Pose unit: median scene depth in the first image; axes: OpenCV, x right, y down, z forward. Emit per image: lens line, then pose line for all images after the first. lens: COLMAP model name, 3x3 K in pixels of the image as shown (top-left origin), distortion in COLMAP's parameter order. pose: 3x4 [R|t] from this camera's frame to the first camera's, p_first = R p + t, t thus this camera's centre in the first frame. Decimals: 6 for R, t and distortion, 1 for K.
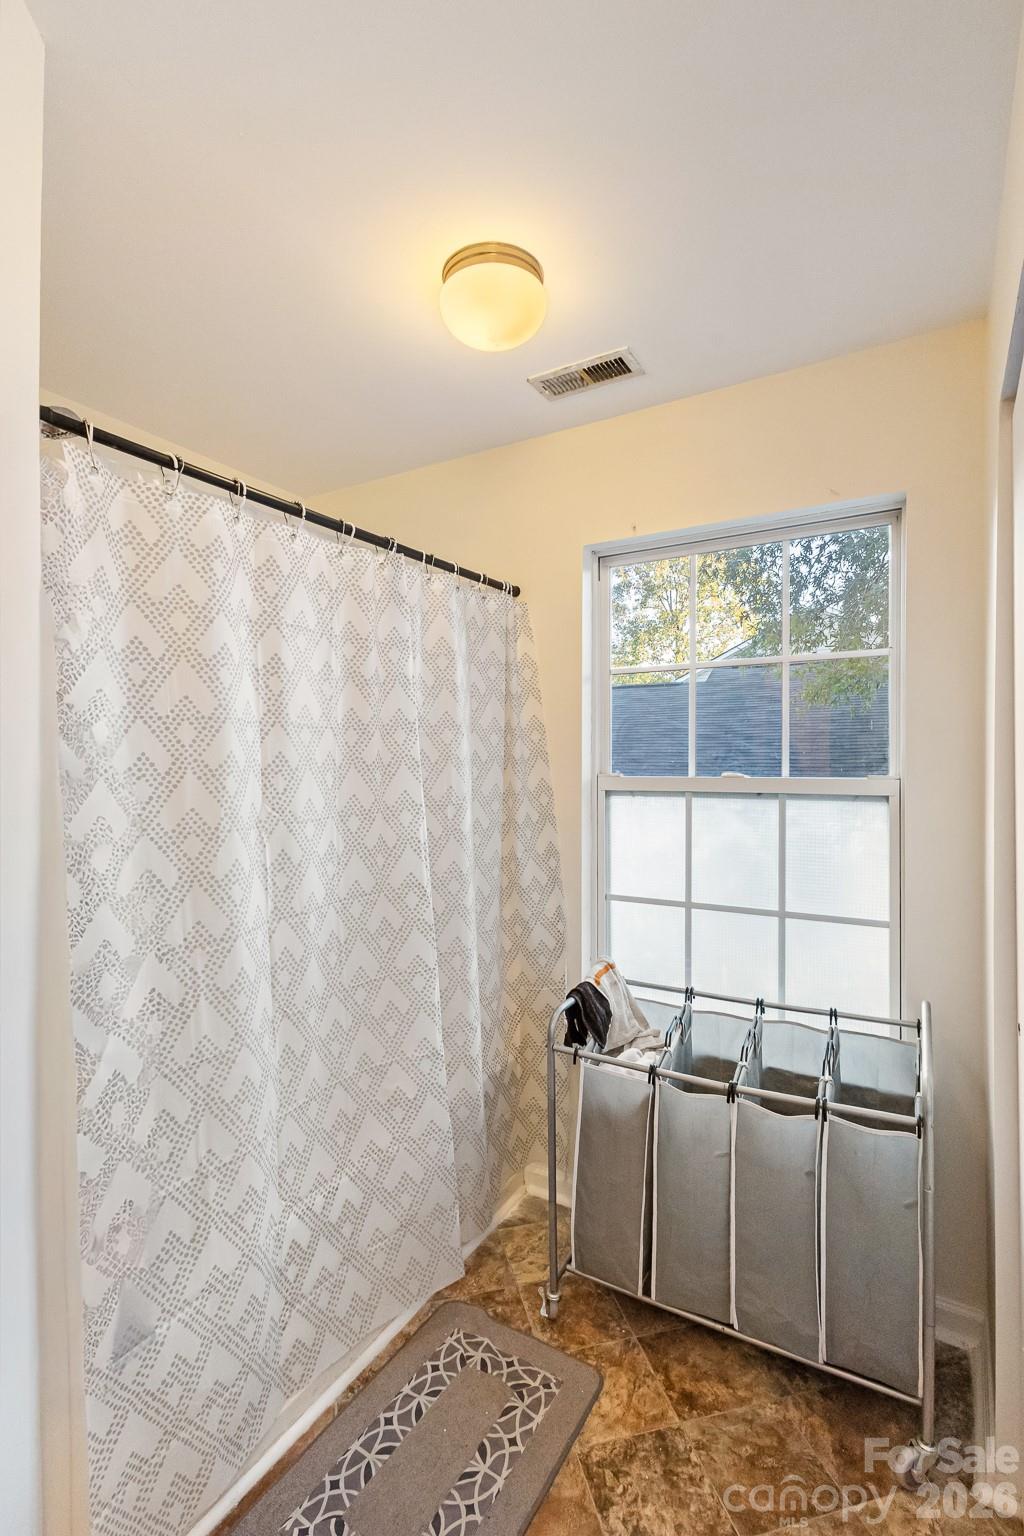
lens RADIAL K [[708.8, 0, 520.2], [0, 708.8, 783.2], [0, 0, 1]] dist [0.014948, -0.004155]
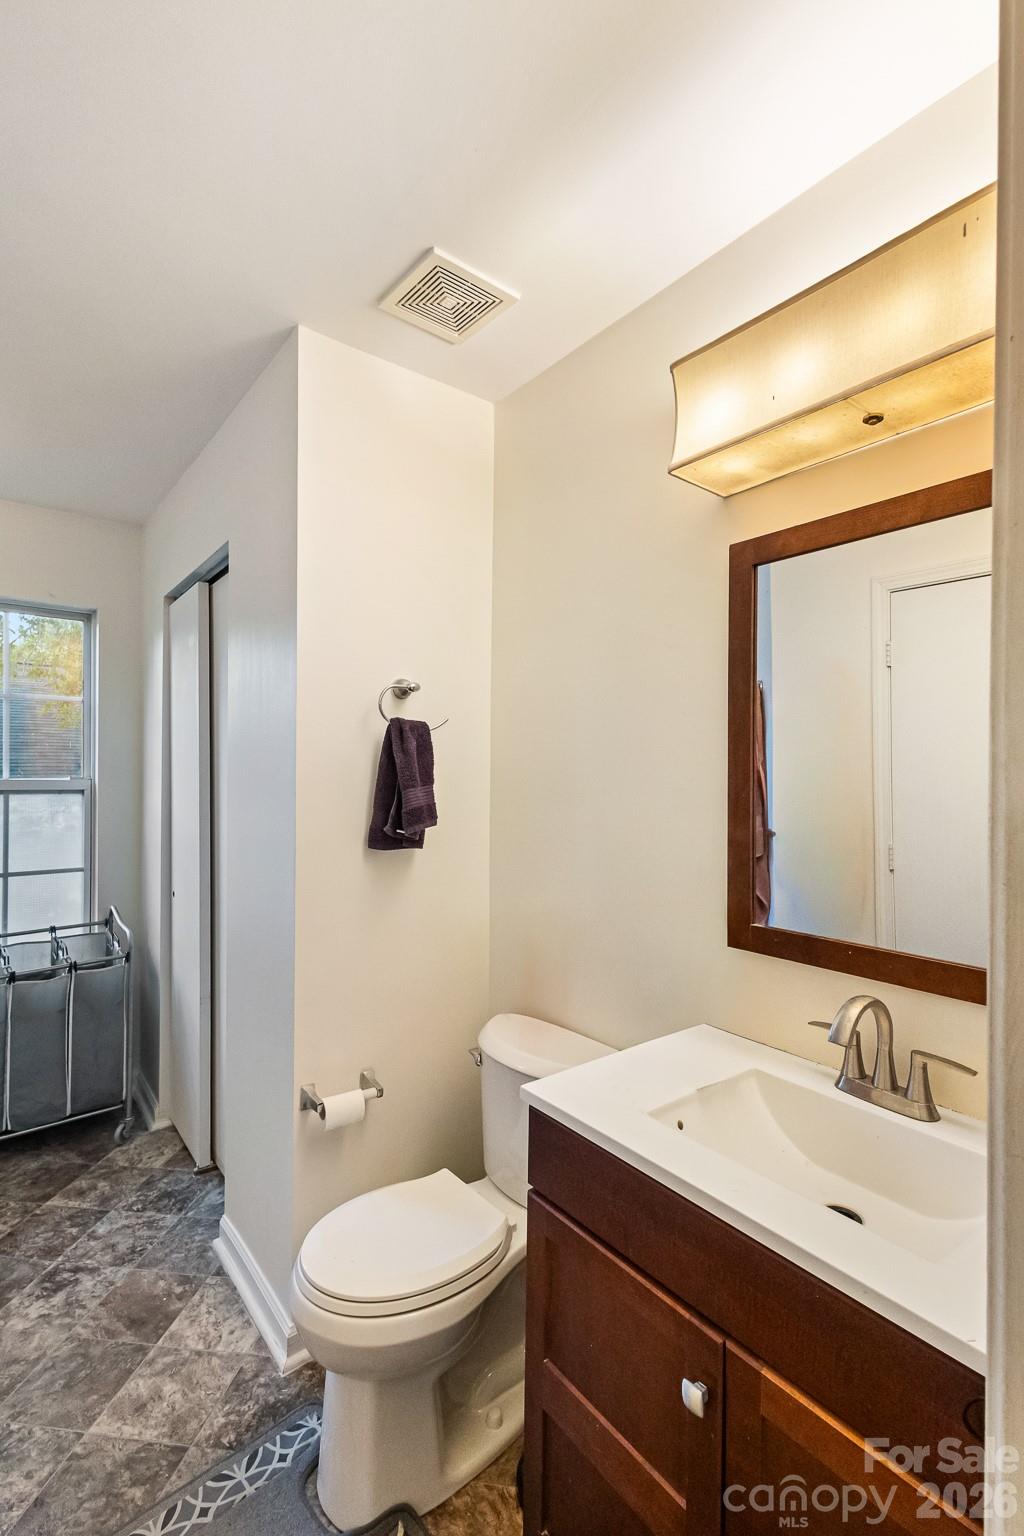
lens RADIAL K [[708.8, 0, 516.3], [0, 708.8, 772.3], [0, 0, 1]] dist [0.014948, -0.004155]
pose [[0.369727, -0.000286, 0.929140, -0.640752], [-0.002153, 0.999997, 0.001164, -0.027754], [-0.929138, -0.002430, 0.369725, -0.533420]]
